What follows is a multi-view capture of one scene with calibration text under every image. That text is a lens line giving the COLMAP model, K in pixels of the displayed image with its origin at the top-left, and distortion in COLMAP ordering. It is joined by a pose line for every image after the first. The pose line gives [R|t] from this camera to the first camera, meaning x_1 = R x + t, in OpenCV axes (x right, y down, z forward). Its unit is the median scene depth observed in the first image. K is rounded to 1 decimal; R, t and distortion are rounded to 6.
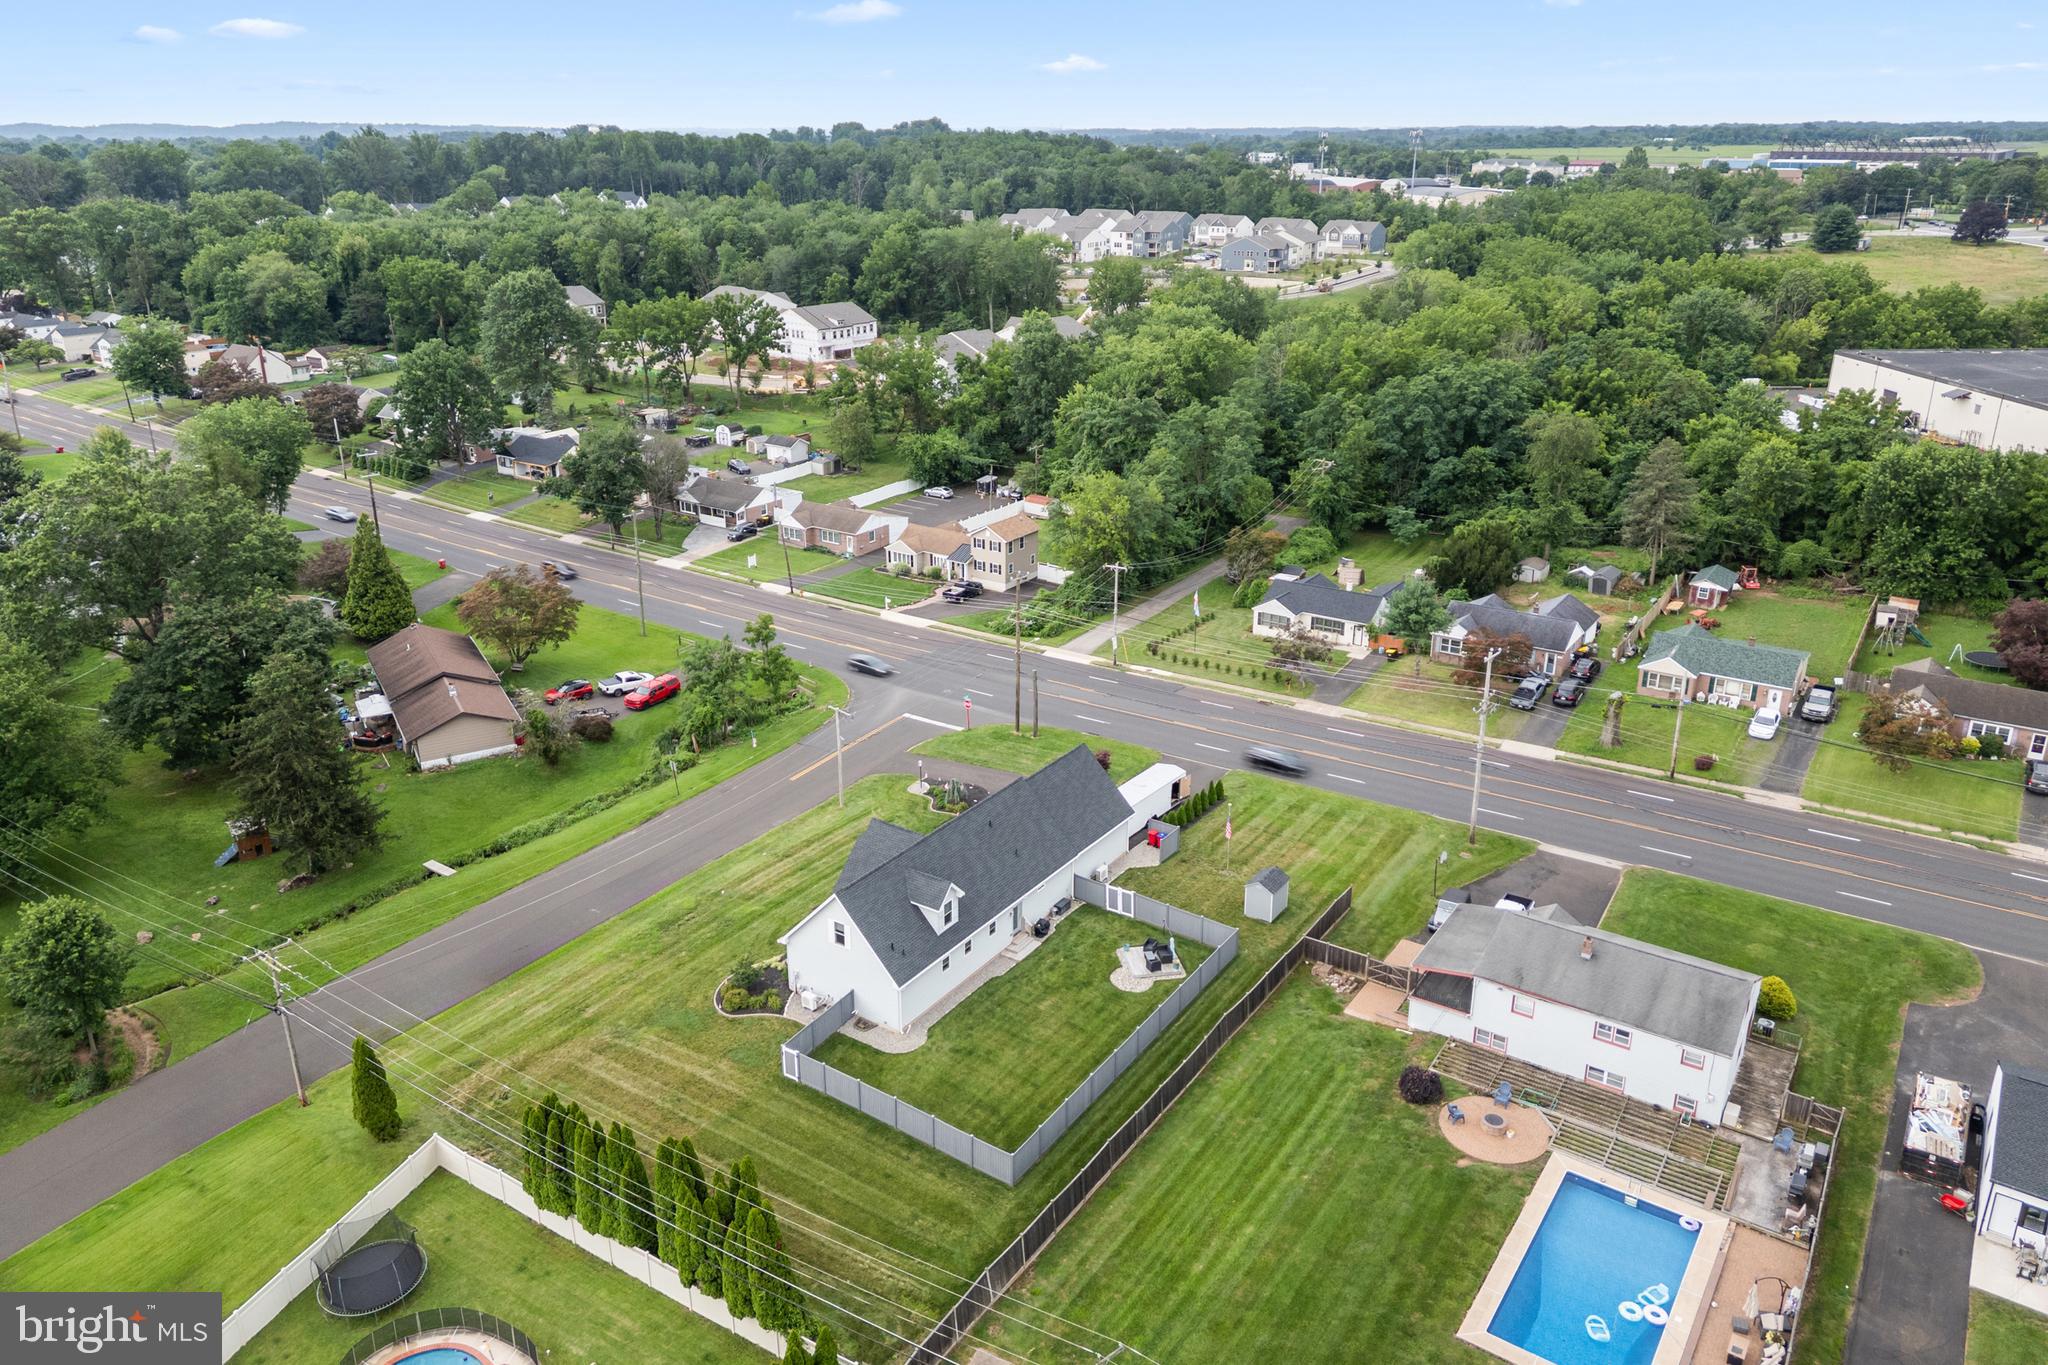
lens RADIAL K [[1424.2, 0, 1026.0], [0, 1424.2, 678.9], [0, 0, 1]] dist [0.089992, -0.094834]
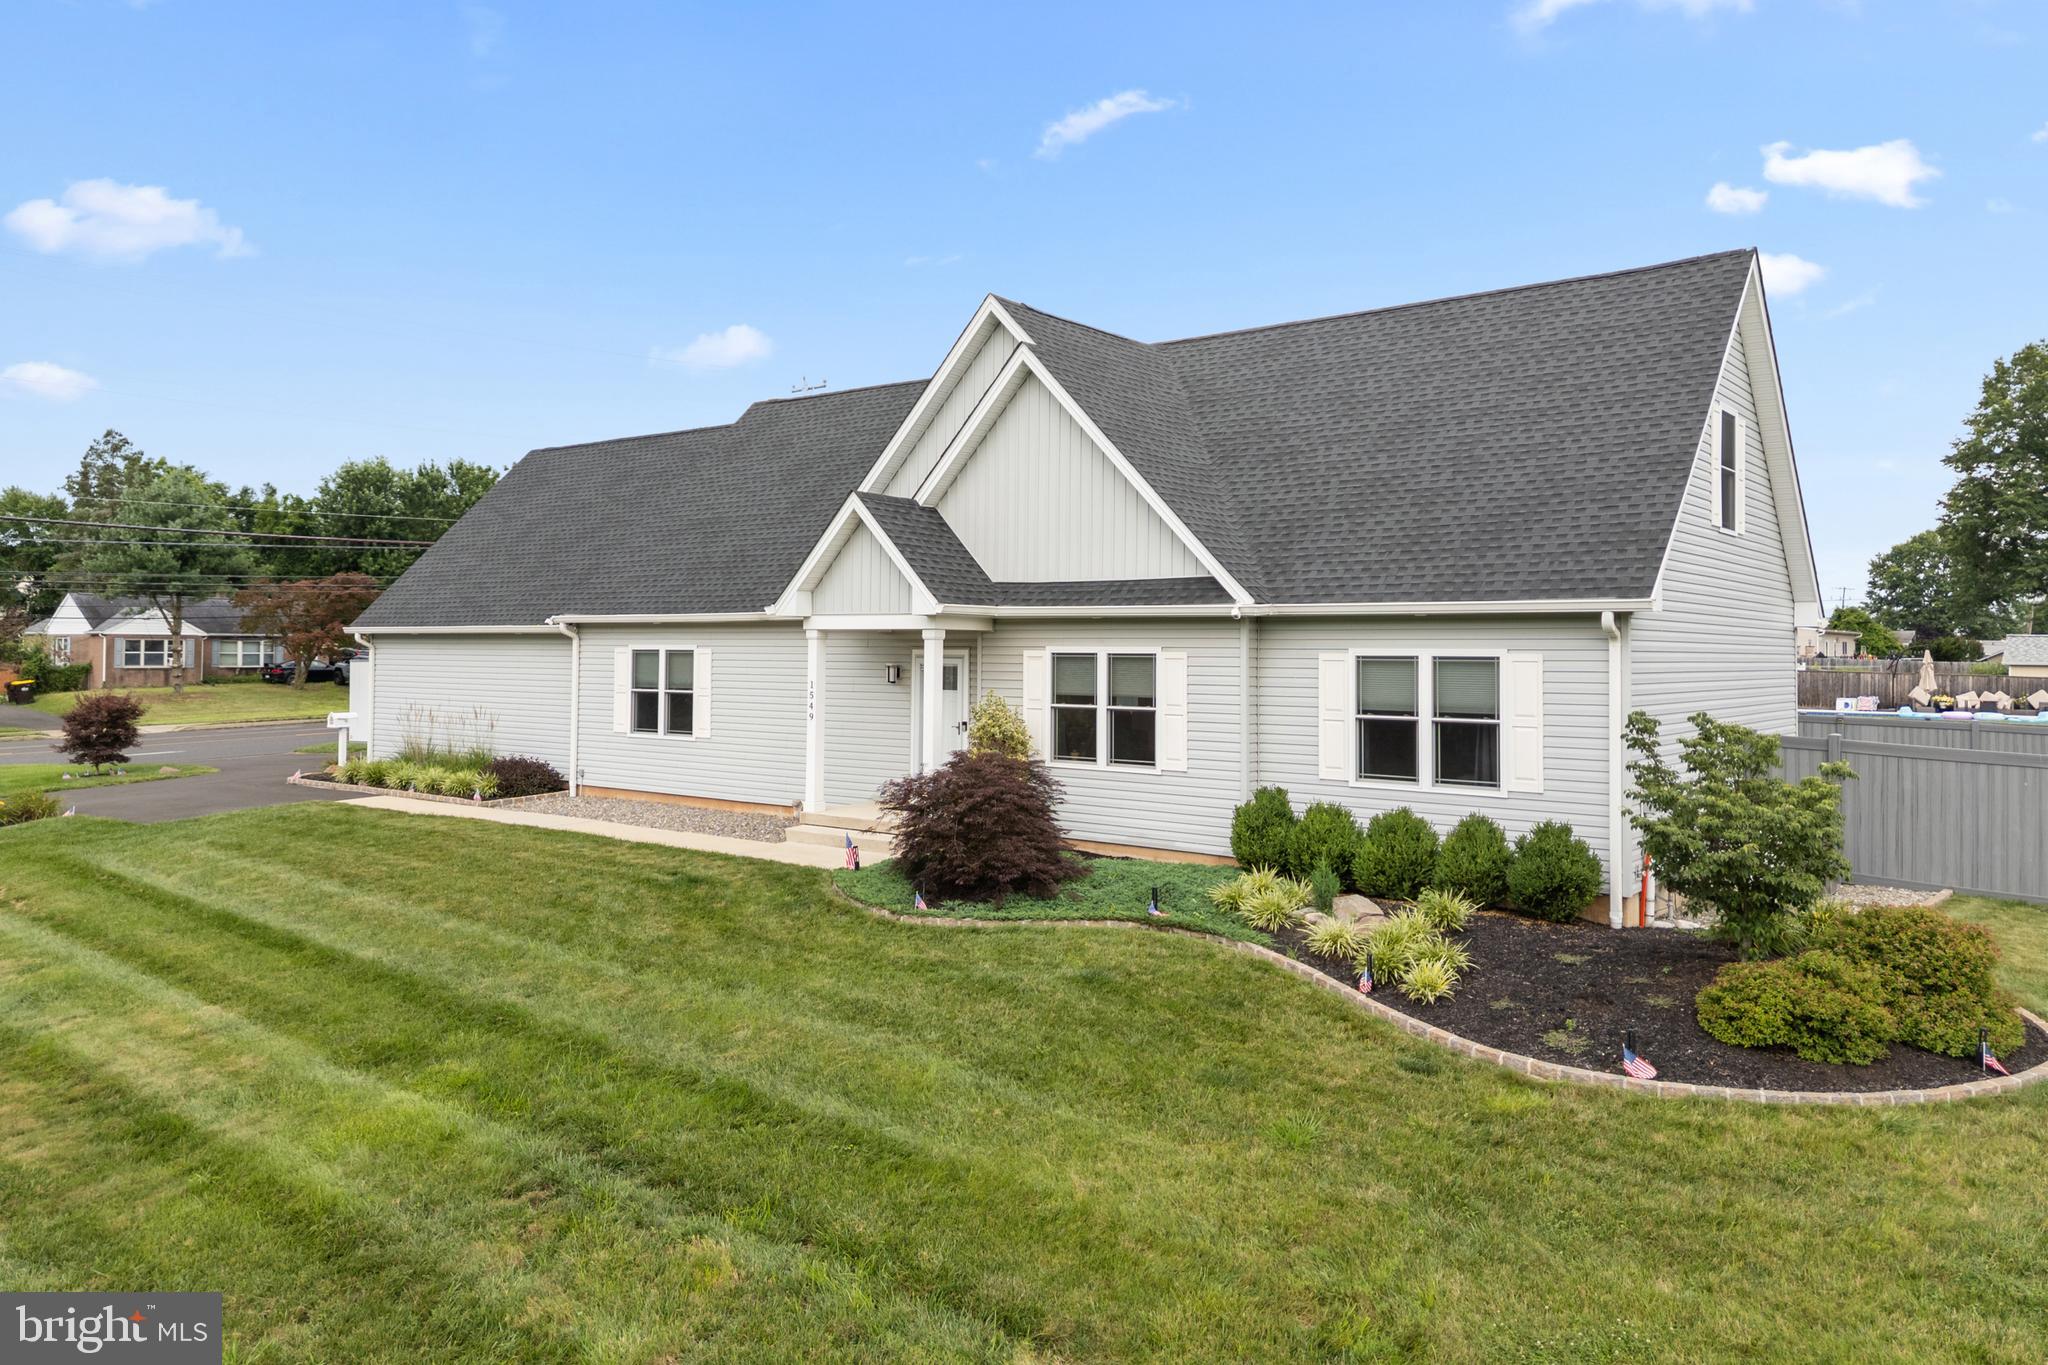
lens RADIAL K [[1423.8, 0, 1025.0], [0, 1423.8, 611.6], [0, 0, 1]] dist [0.086352, -0.089075]
pose [[0.065496, 0.028645, 0.997442, -0.207834], [0.353049, 0.934267, -0.050014, 0.099914], [-0.933309, 0.355422, 0.051078, 0.634443]]
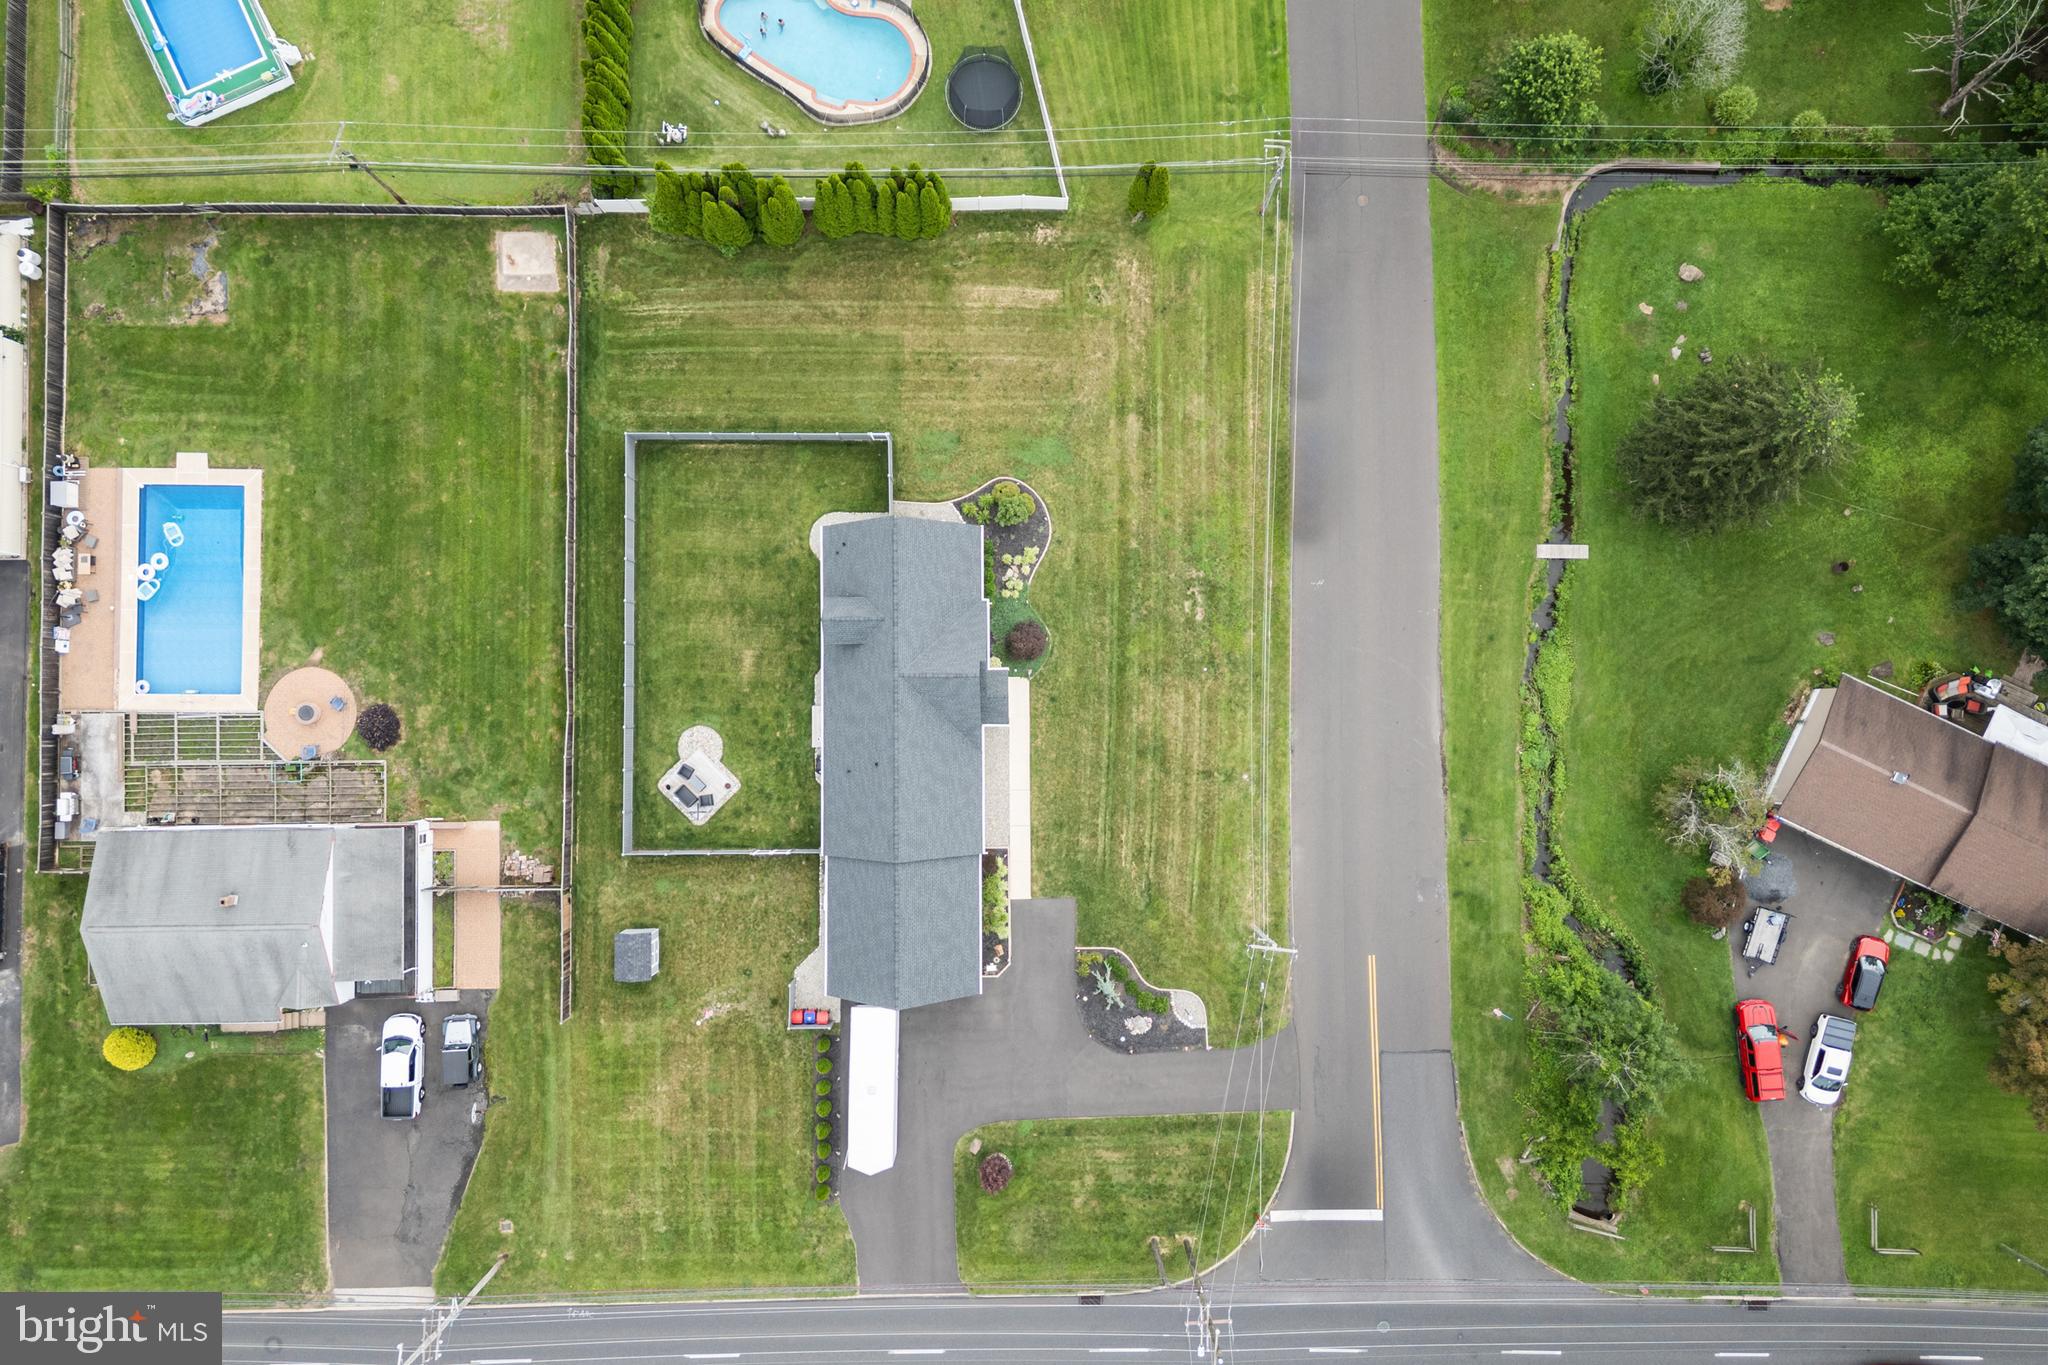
lens RADIAL K [[1424.2, 0, 1026.0], [0, 1424.2, 678.9], [0, 0, 1]] dist [0.089992, -0.094834]
pose [[-0.822914, 0.568084, -0.009641, -0.077188], [-0.202154, -0.276894, 0.939395, -0.453661], [0.530986, 0.774990, 0.342700, 0.457861]]
